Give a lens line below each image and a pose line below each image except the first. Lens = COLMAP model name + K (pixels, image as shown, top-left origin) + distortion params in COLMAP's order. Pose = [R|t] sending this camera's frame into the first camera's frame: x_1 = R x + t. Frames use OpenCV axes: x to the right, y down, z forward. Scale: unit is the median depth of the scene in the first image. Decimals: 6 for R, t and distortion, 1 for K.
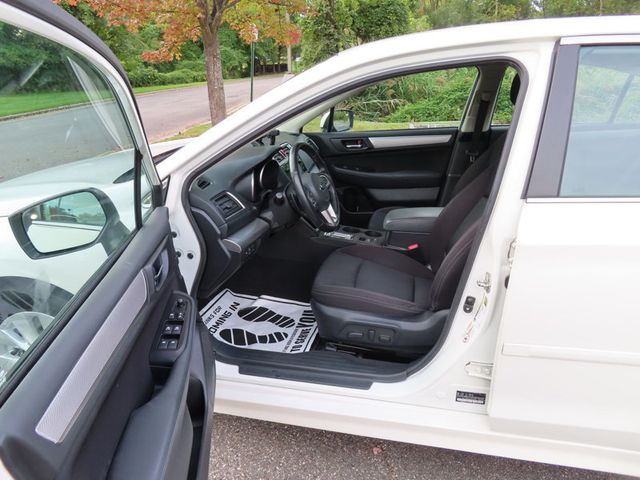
lens RADIAL K [[454.4, 0, 314.2], [0, 454.4, 237.8], [0, 0, 1]] dist [-0.017333, 0.015299]
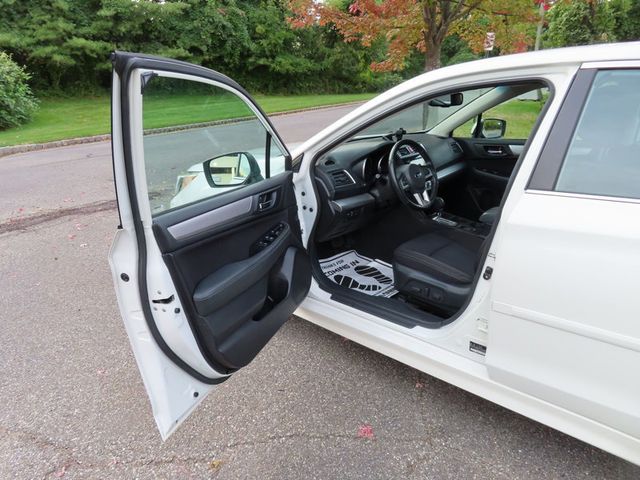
lens RADIAL K [[454.4, 0, 317.5], [0, 454.4, 239.8], [0, 0, 1]] dist [-0.017333, 0.015299]
pose [[0.877357, 0.167043, -0.449824, 0.394658], [-0.171532, 0.984688, 0.031102, 0.080377], [0.448131, 0.049871, 0.892576, -0.276625]]
